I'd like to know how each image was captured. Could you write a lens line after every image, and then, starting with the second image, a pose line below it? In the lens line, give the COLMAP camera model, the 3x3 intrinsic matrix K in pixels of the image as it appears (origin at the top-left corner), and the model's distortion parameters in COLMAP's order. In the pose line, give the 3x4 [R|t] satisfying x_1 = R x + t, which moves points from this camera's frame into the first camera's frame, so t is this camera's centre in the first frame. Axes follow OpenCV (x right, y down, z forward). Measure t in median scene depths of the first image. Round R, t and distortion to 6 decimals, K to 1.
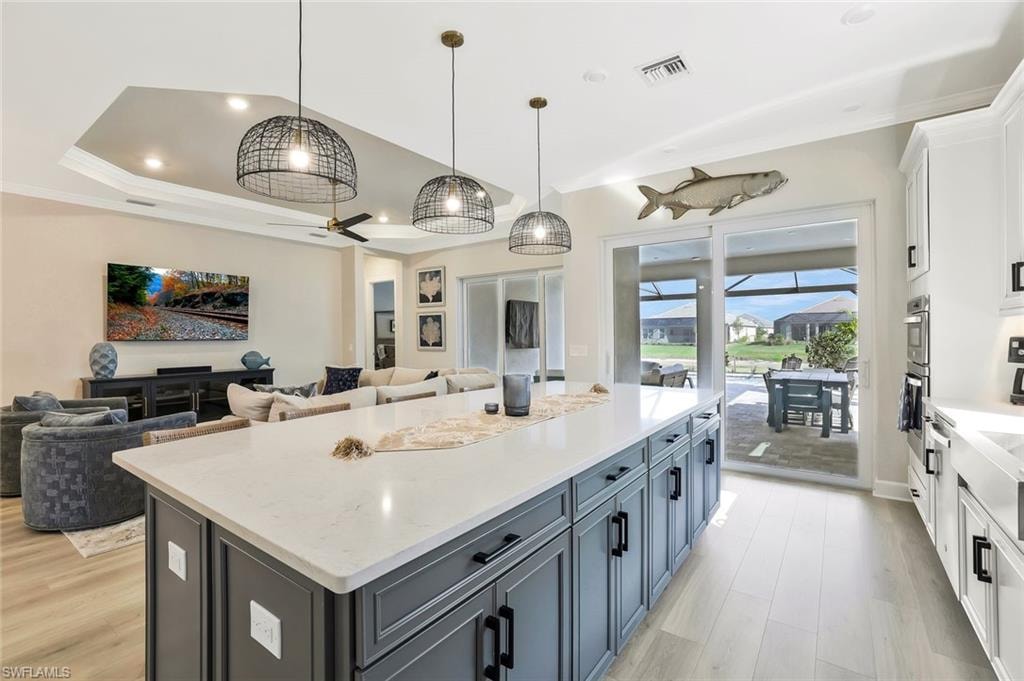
lens RADIAL K [[452.4, 0, 512.0], [0, 452.4, 340.5], [0, 0, 1]] dist [-0.054142, 0.023788]
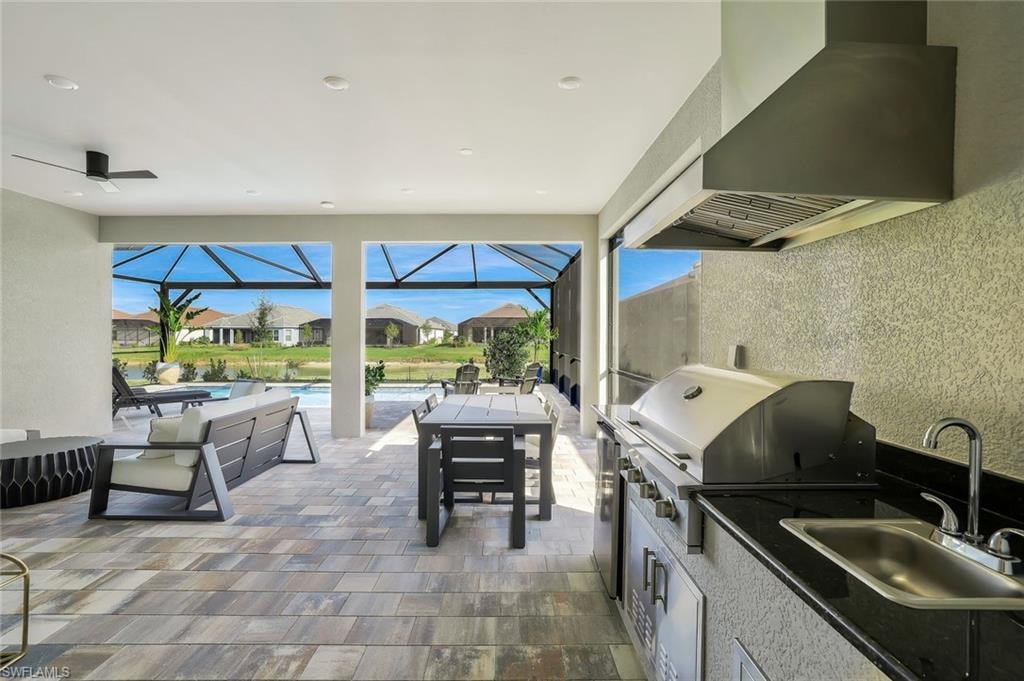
lens RADIAL K [[452.4, 0, 512.0], [0, 452.4, 340.5], [0, 0, 1]] dist [-0.054142, 0.023788]
pose [[0.797411, 0.004045, 0.603423, 0.046341], [-0.002037, 0.999990, -0.004012, -0.000504], [-0.603434, 0.001970, 0.797411, 0.070451]]
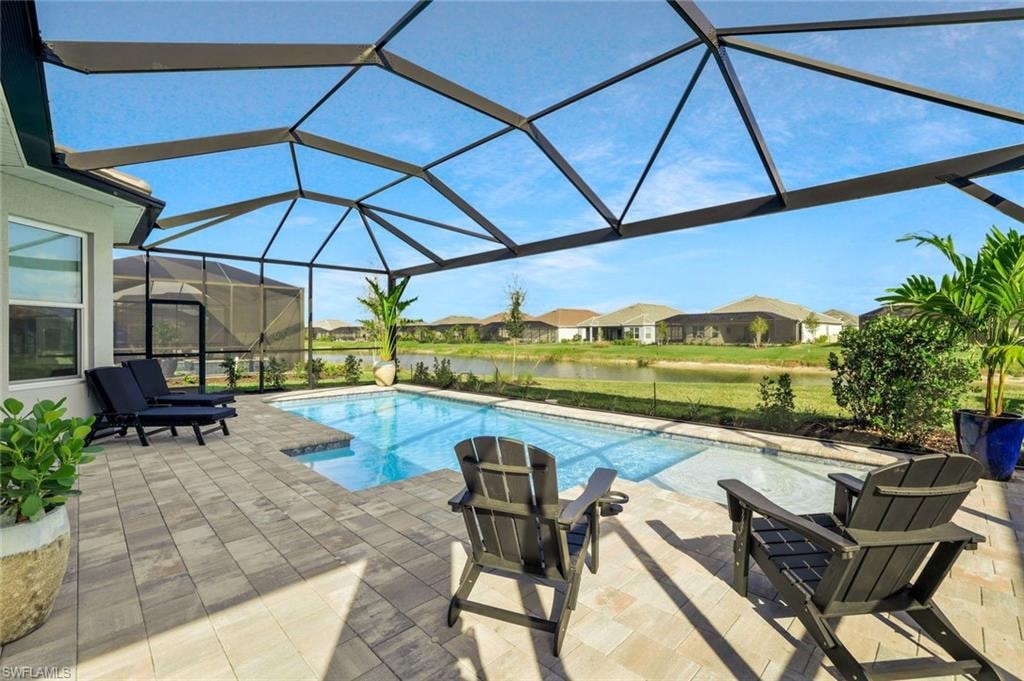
lens RADIAL K [[452.4, 0, 512.0], [0, 452.4, 340.5], [0, 0, 1]] dist [-0.054142, 0.023788]
pose [[0.987137, 0.006272, -0.159753, 0.136863], [-0.005785, 0.999977, 0.003511, -0.000068], [0.159772, -0.002542, 0.987151, 0.172248]]
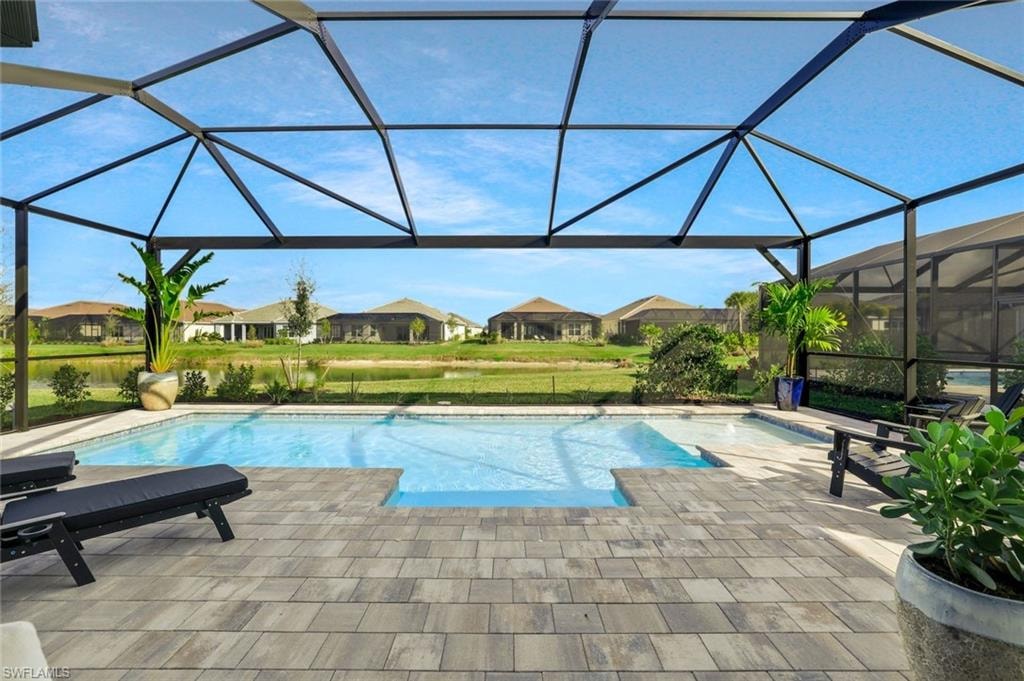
lens RADIAL K [[452.4, 0, 512.0], [0, 452.4, 340.5], [0, 0, 1]] dist [-0.054142, 0.023788]
pose [[0.806841, 0.000031, 0.590768, 0.049992], [-0.002540, 0.999991, 0.003416, 0.000097], [-0.590763, -0.004257, 0.806834, 0.196118]]
